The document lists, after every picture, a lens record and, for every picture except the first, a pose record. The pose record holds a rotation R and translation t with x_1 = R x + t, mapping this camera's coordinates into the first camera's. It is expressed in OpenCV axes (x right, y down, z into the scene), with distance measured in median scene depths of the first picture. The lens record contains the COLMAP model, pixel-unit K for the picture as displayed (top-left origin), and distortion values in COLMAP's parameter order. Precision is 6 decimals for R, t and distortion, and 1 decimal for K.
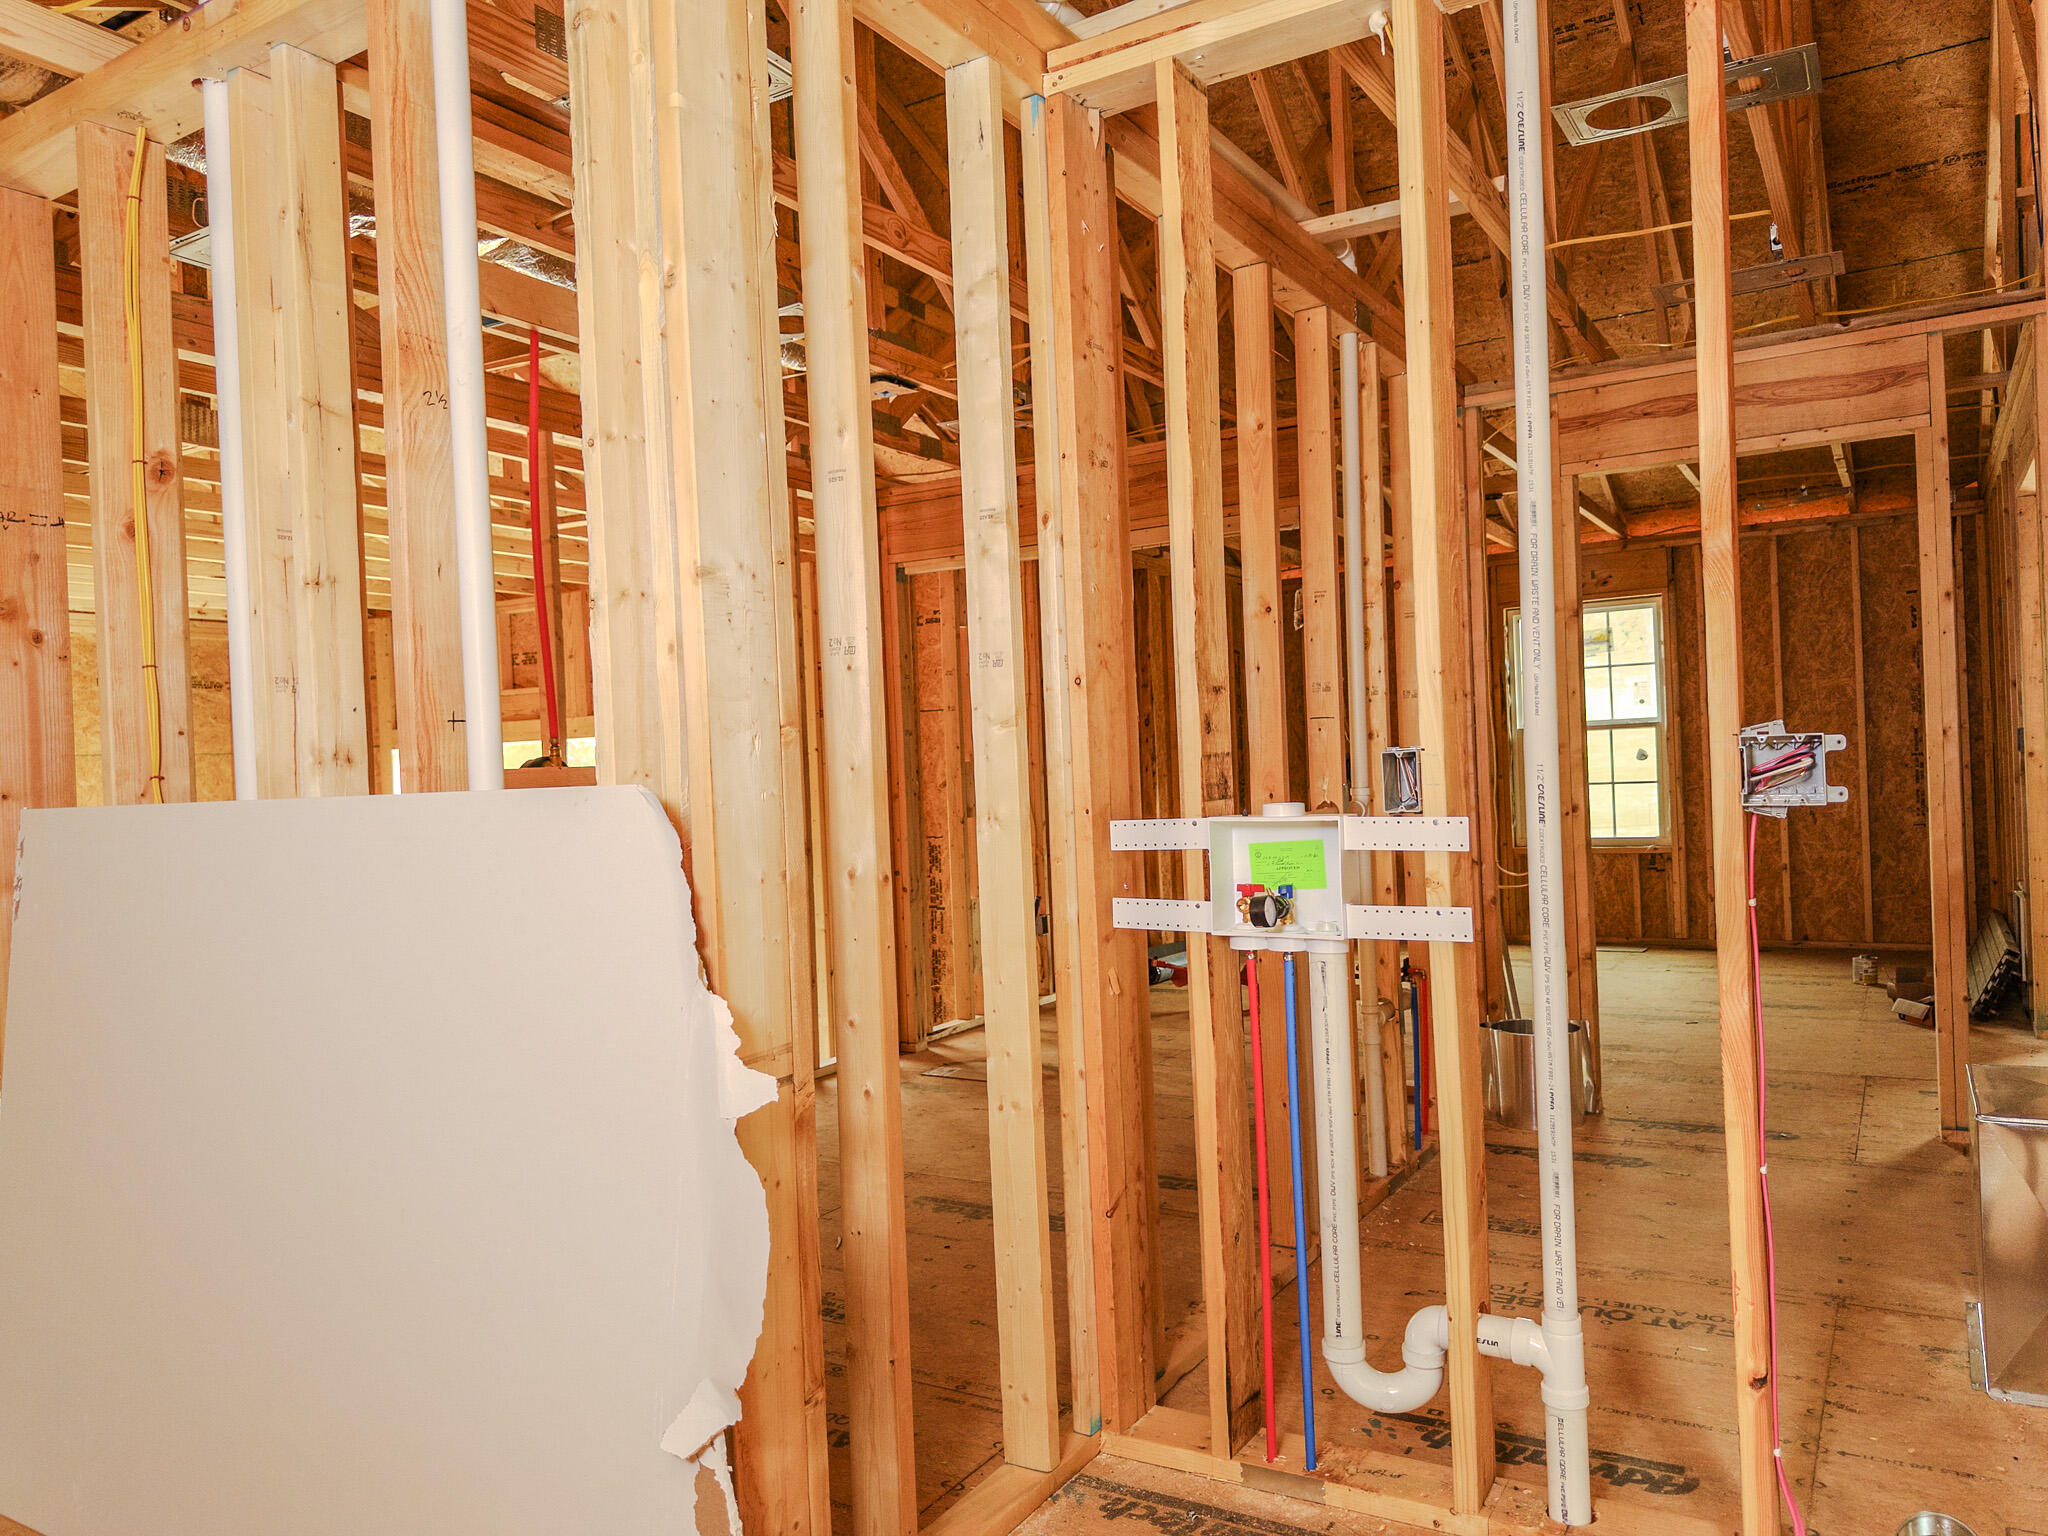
lens RADIAL K [[1445.7, 0, 1007.8], [0, 1445.7, 760.9], [0, 0, 1]] dist [0.060075, -0.079967]
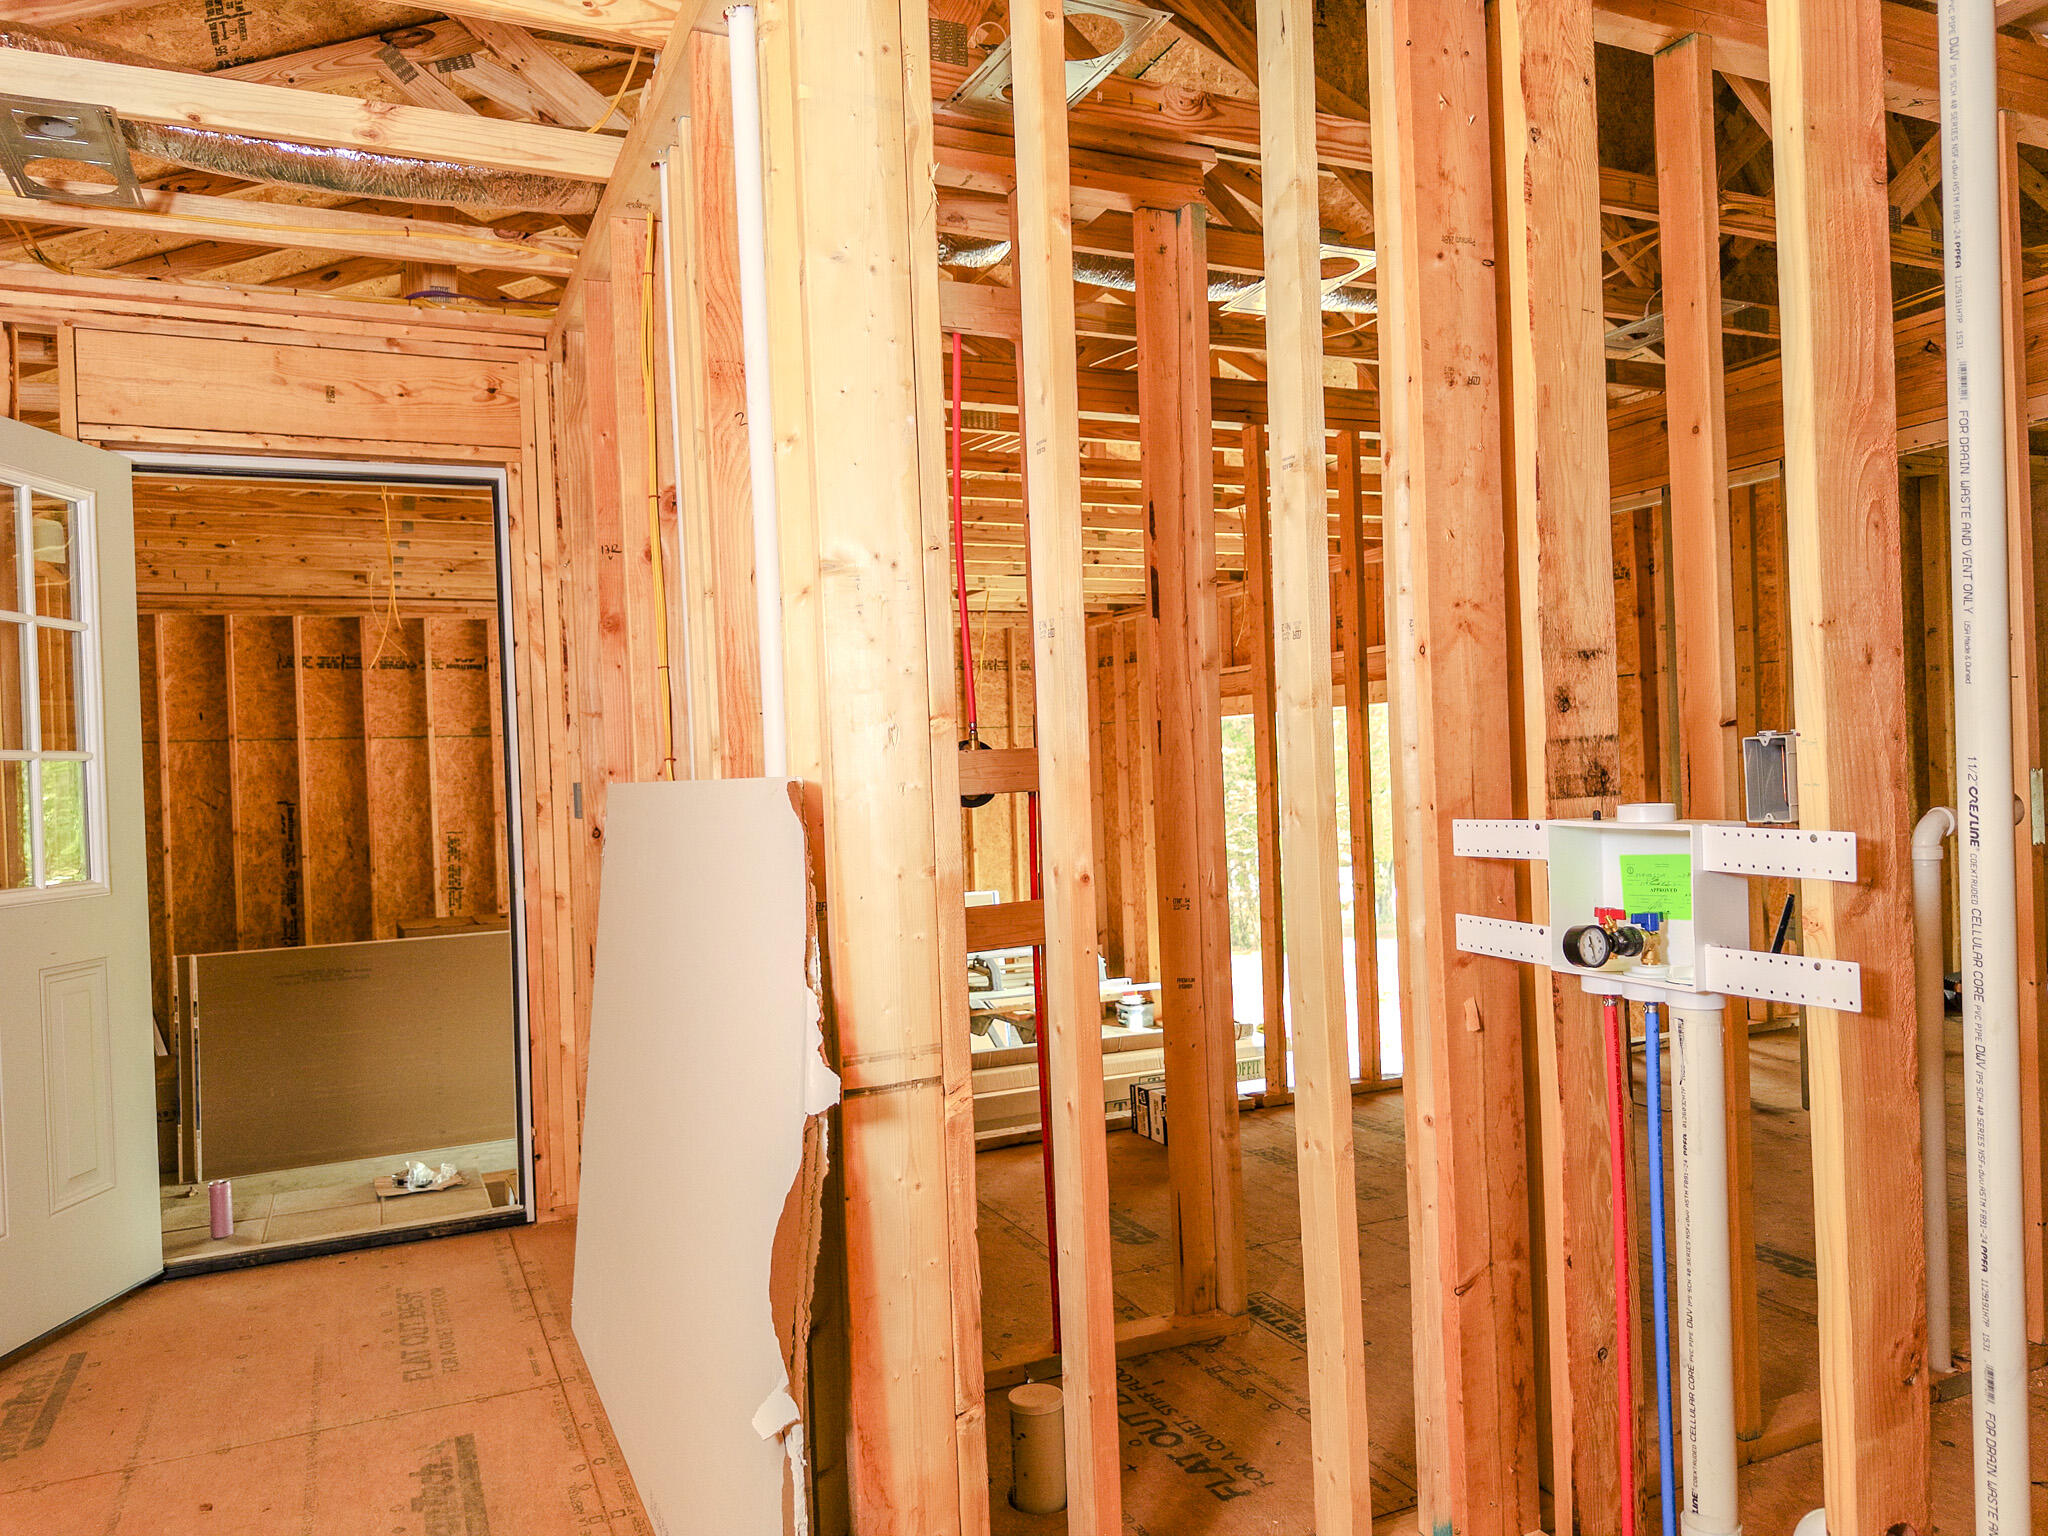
lens RADIAL K [[1445.7, 0, 1015.5], [0, 1445.7, 763.4], [0, 0, 1]] dist [0.060075, -0.079967]
pose [[0.825842, 0.007327, -0.563854, 0.340866], [0.008412, 0.999644, 0.025310, -0.013669], [0.563838, -0.025645, 0.825487, 0.183471]]
